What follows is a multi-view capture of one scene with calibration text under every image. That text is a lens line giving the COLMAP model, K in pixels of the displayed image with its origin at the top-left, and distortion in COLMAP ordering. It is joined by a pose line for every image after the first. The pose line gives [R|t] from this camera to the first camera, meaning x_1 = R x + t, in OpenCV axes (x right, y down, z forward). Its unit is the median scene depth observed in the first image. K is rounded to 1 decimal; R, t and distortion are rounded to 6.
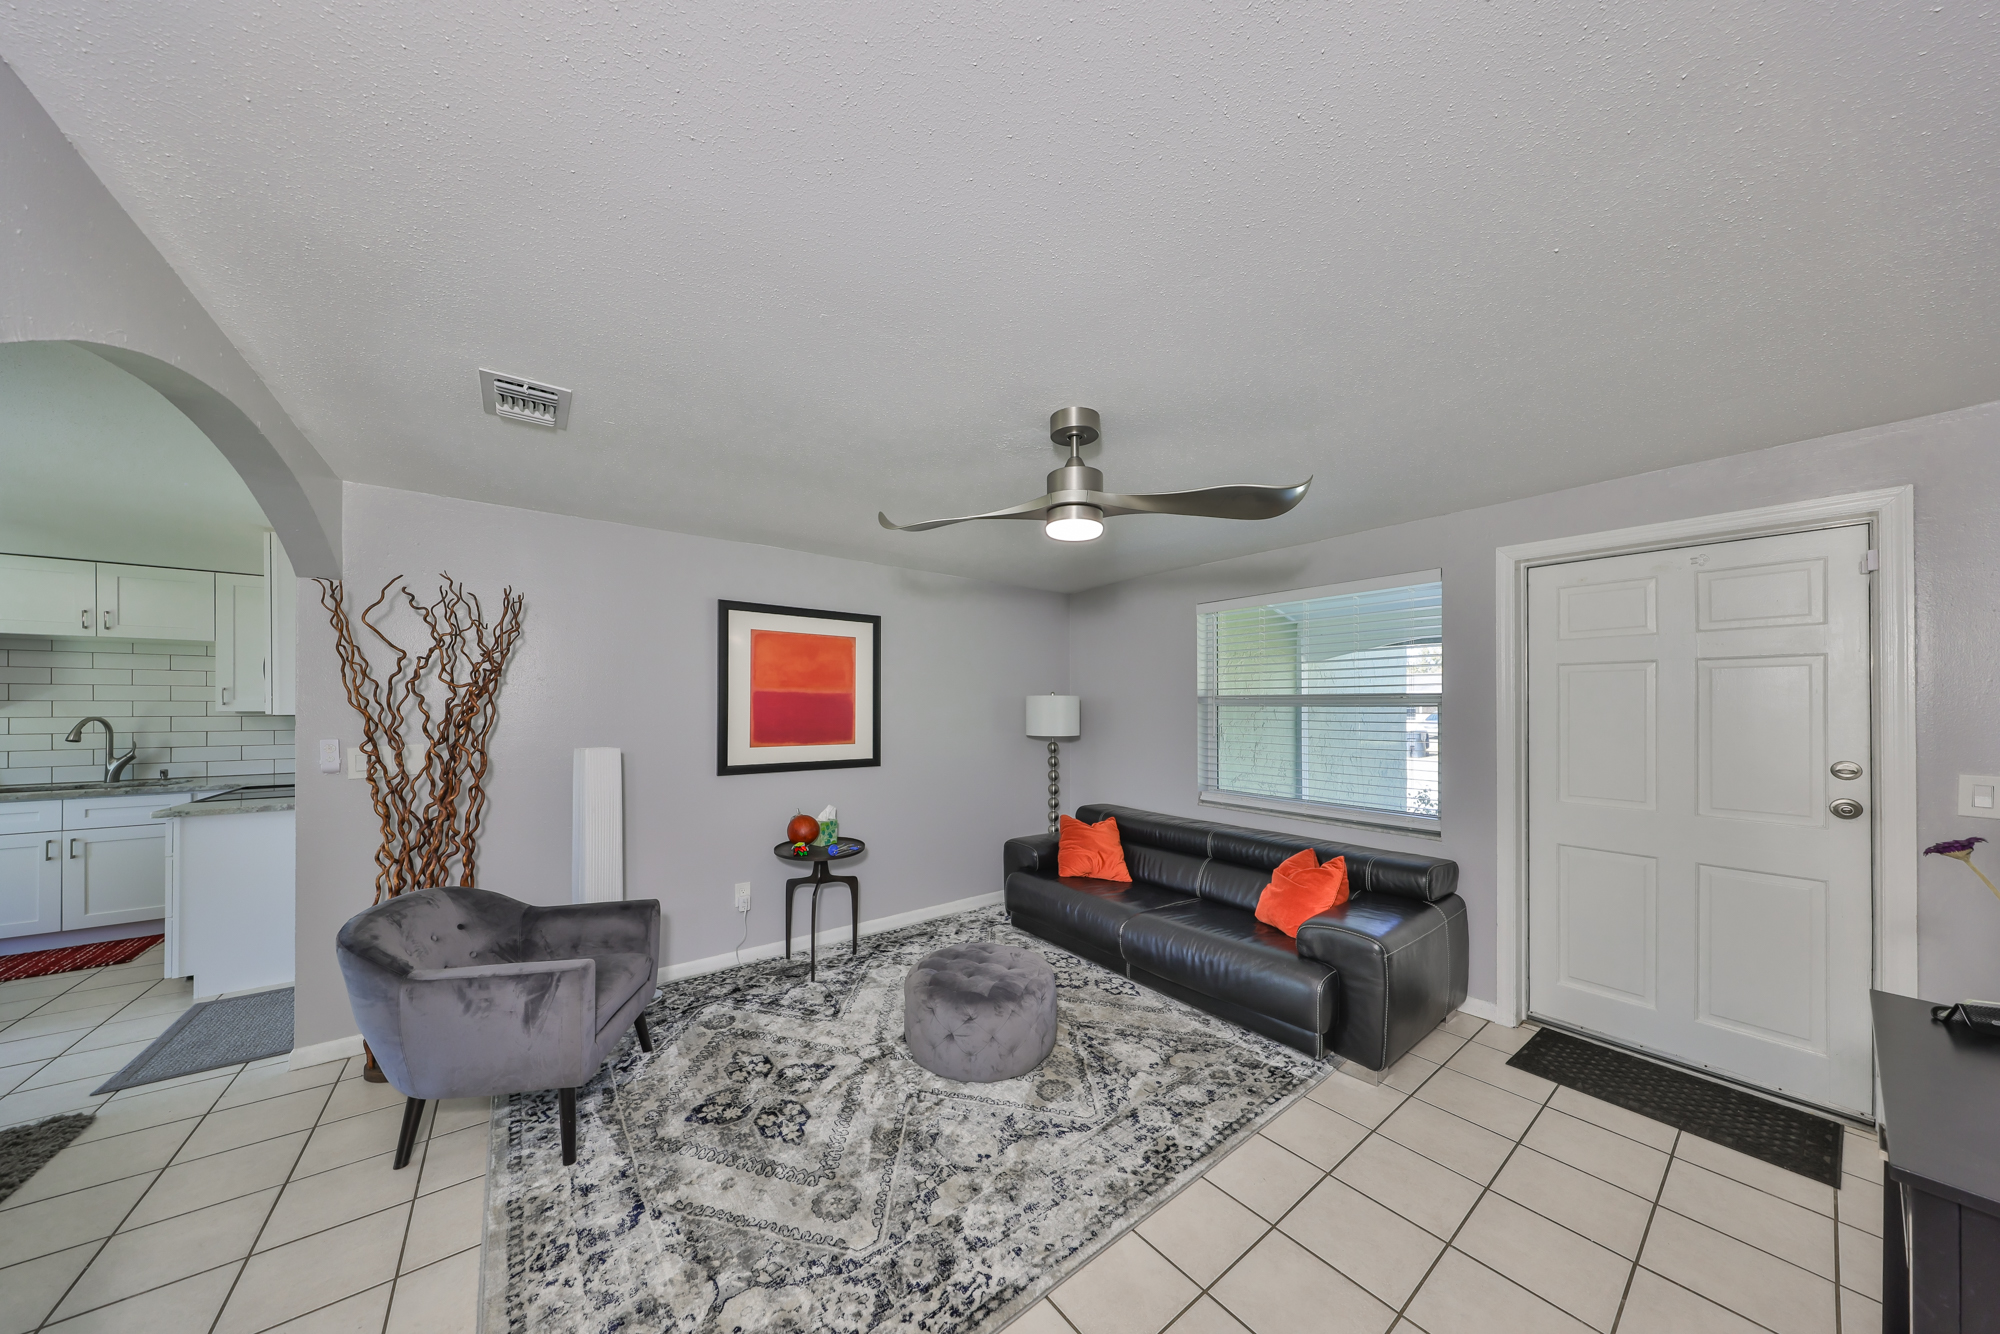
lens RADIAL K [[614.1, 0, 997.1], [0, 614.1, 702.0], [0, 0, 1]] dist [0.000270, 0.000025]
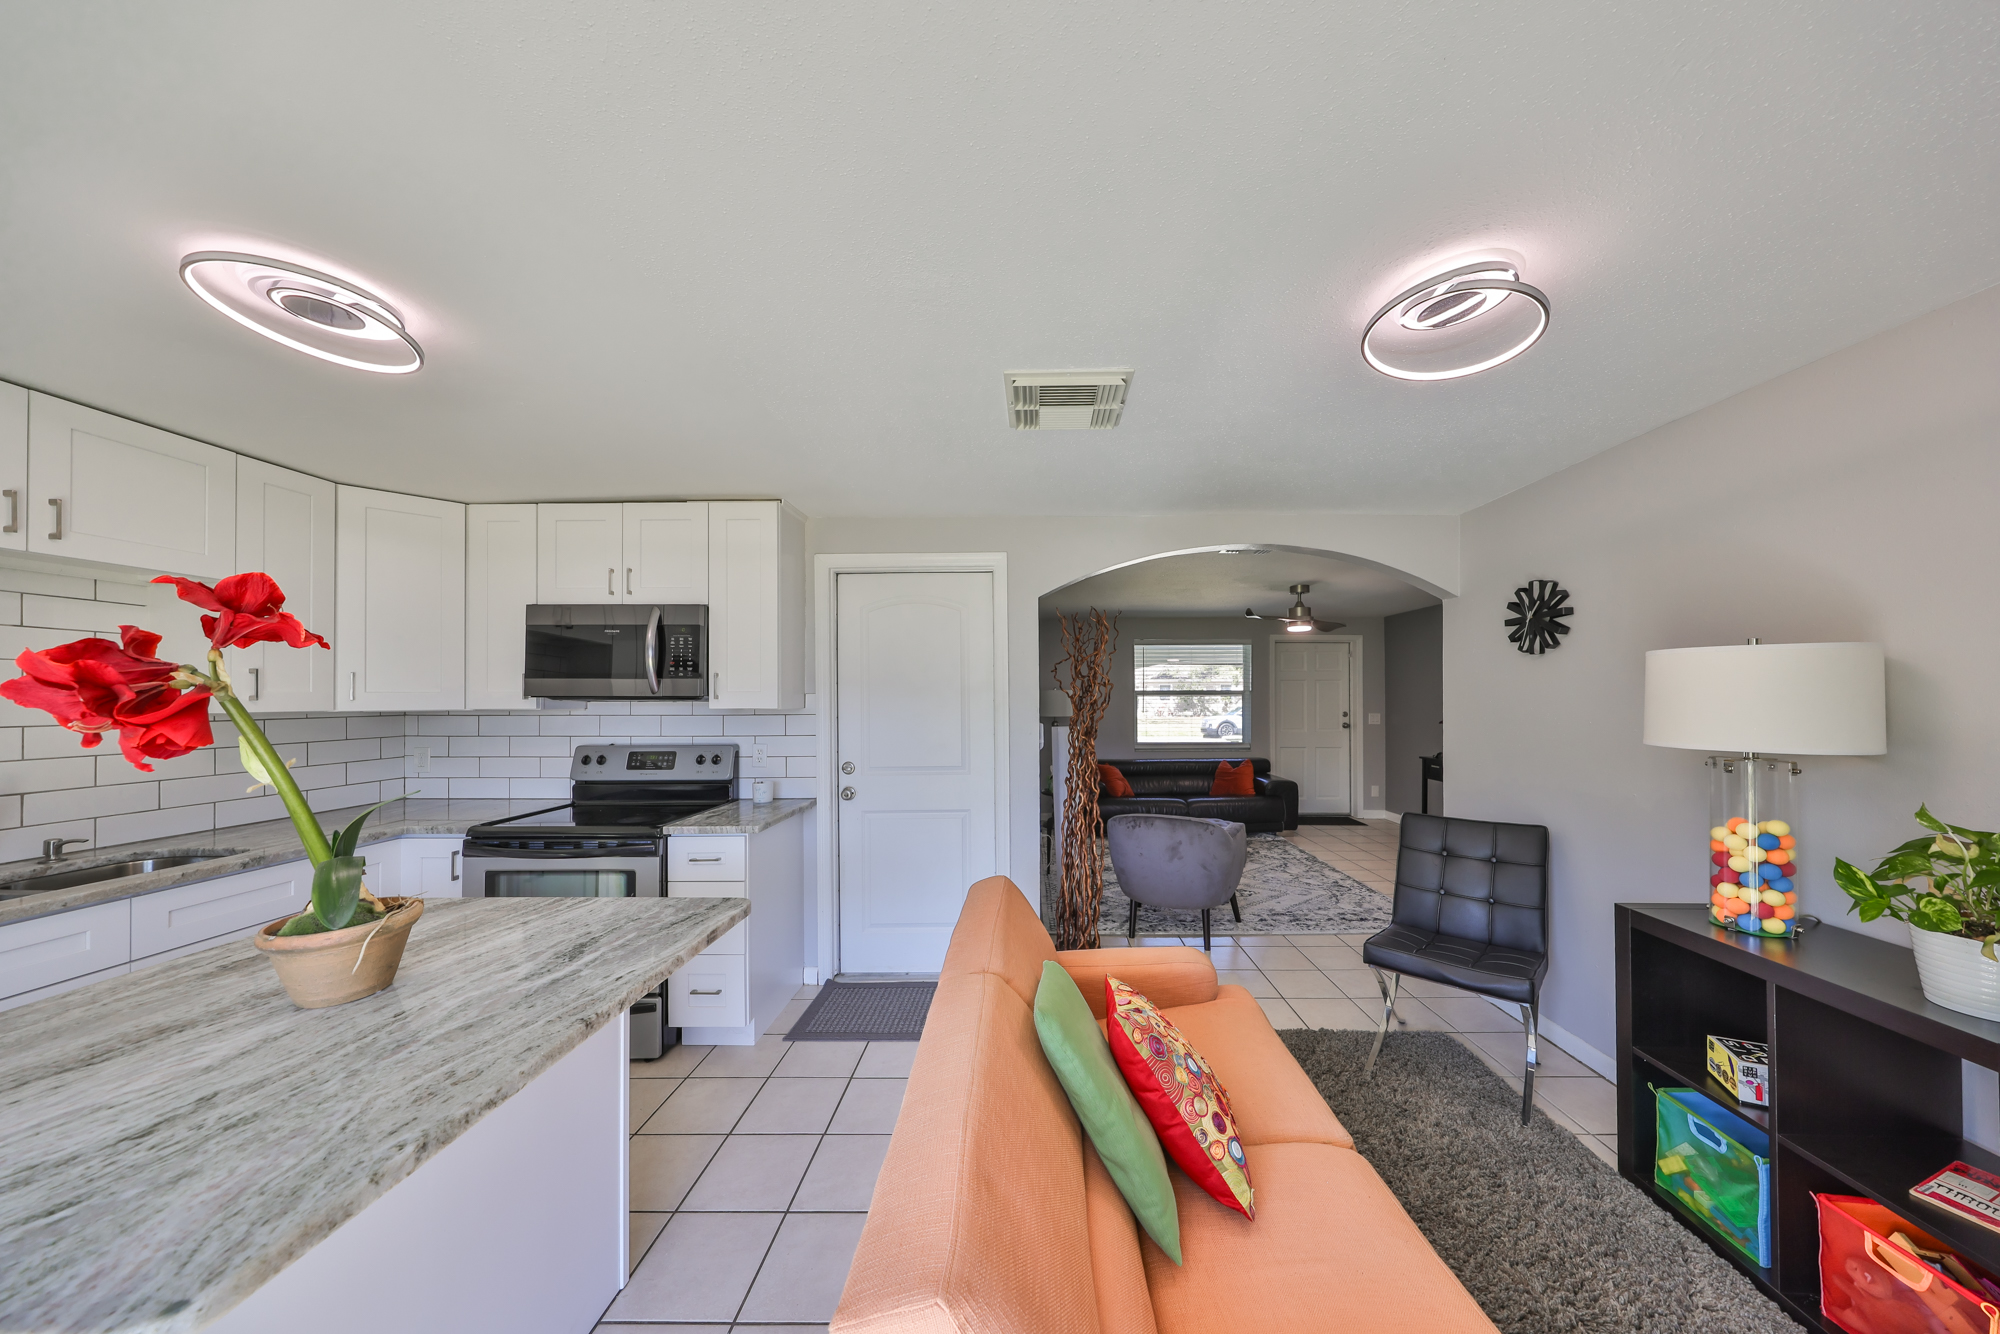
lens RADIAL K [[624.8, 0, 1027.4], [0, 624.8, 697.6], [0, 0, 1]] dist [0.000340, 0.000126]
pose [[0.614718, -0.005143, 0.788730, -1.610926], [0.001611, 0.999985, 0.005266, -0.000563], [-0.788745, -0.001967, 0.614717, 0.175419]]
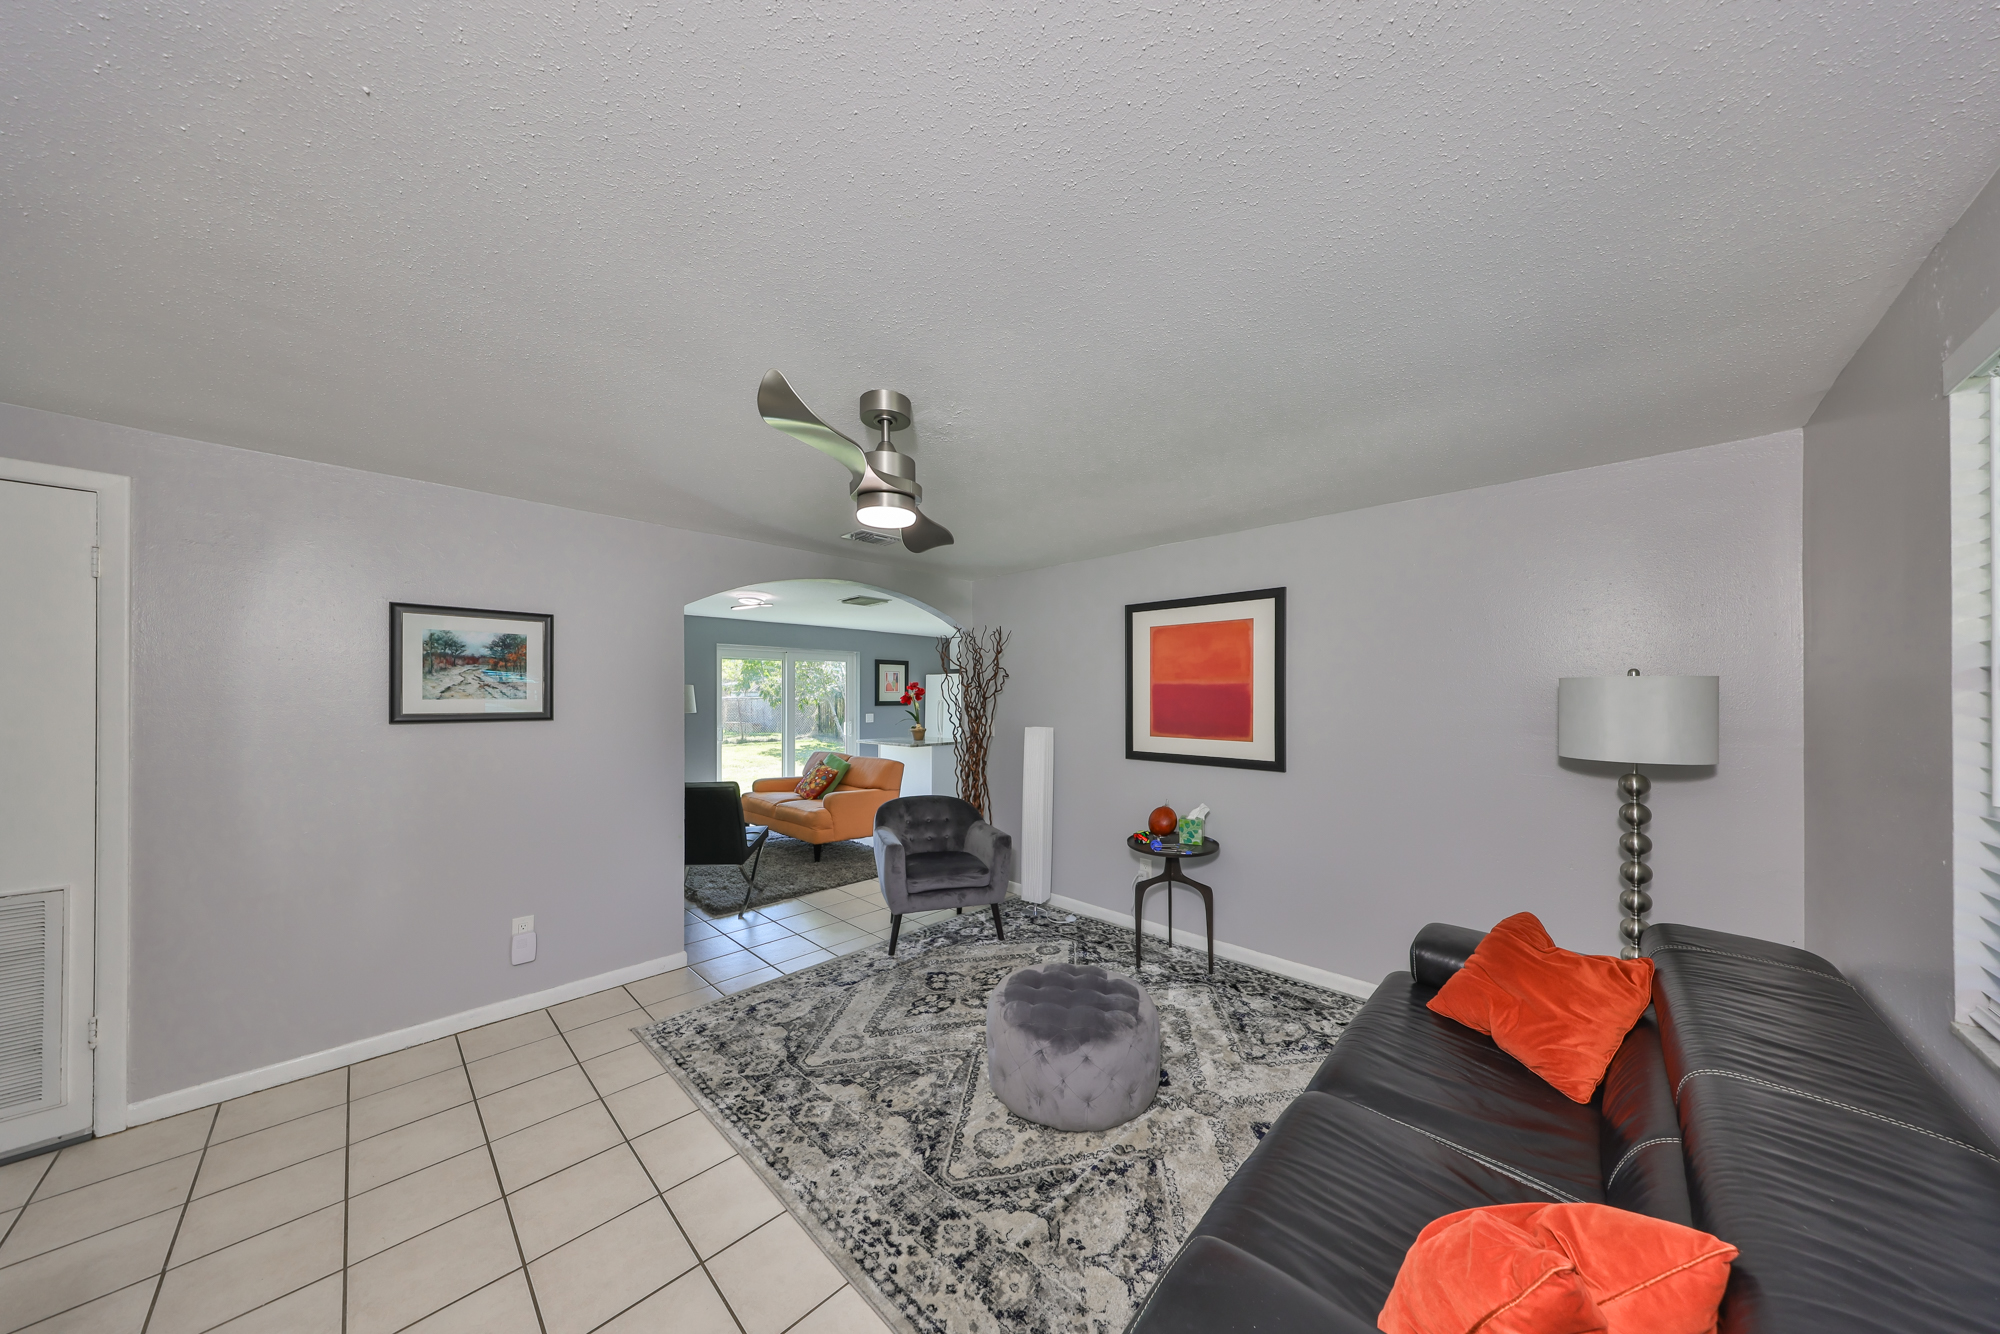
lens RADIAL K [[624.8, 0, 1027.4], [0, 624.8, 697.6], [0, 0, 1]] dist [0.000340, 0.000126]
pose [[0.186685, 0.001552, -0.982419, 0.686758], [0.006934, 0.999972, 0.002898, 0.001531], [0.982395, -0.007353, 0.186669, 0.627861]]
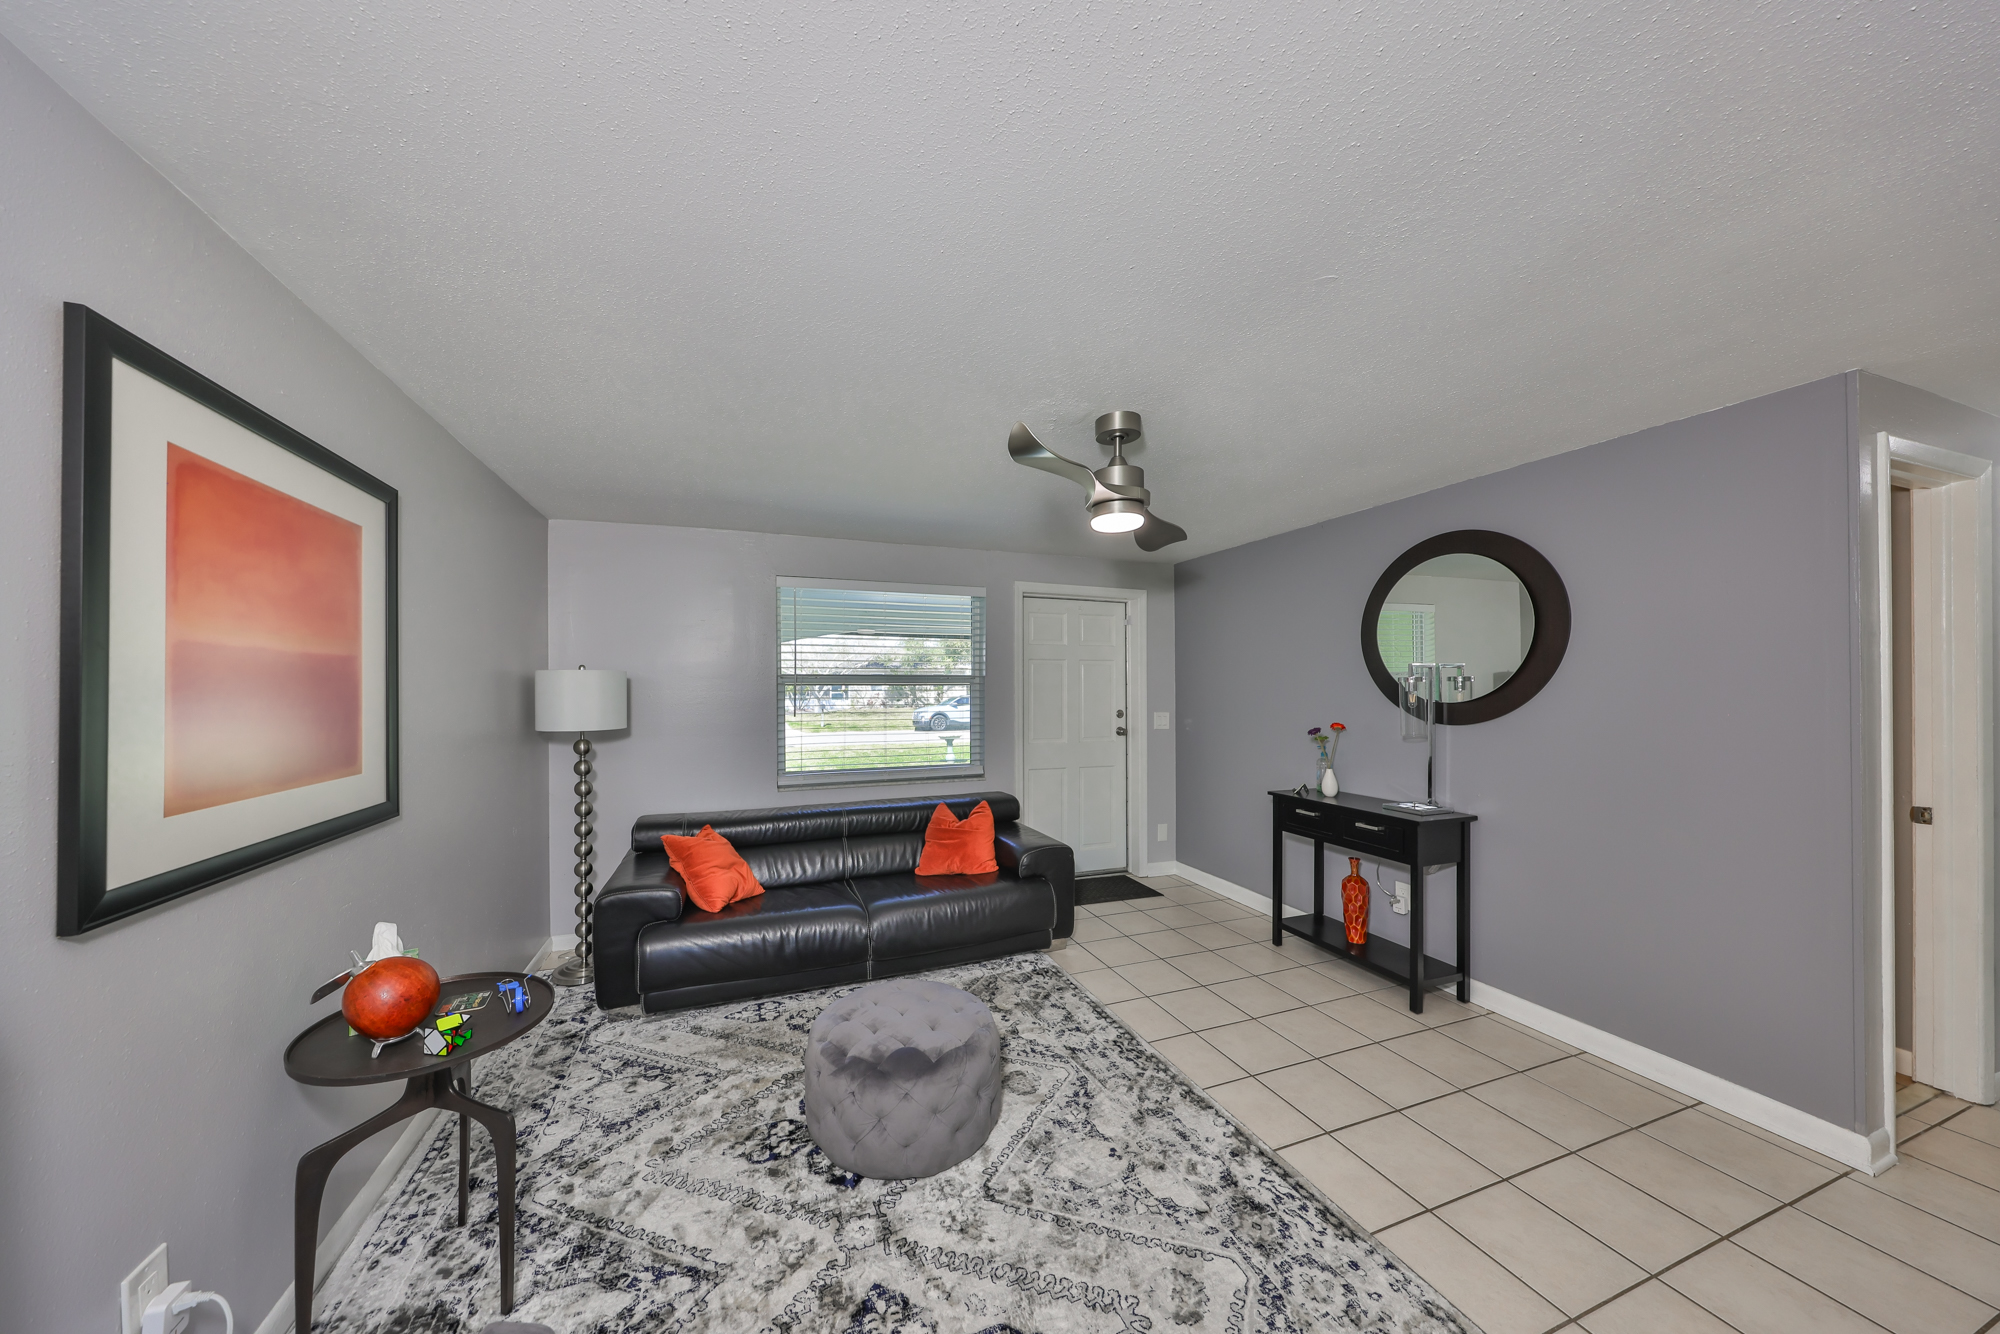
lens RADIAL K [[638.9, 0, 961.0], [0, 638.9, 682.2], [0, 0, 1]] dist [0.008369, 0.000058]
pose [[0.312847, 0.003453, 0.949797, -0.634495], [-0.003082, 0.999992, -0.002620, 0.004456], [-0.949799, -0.002107, 0.312855, 0.550759]]
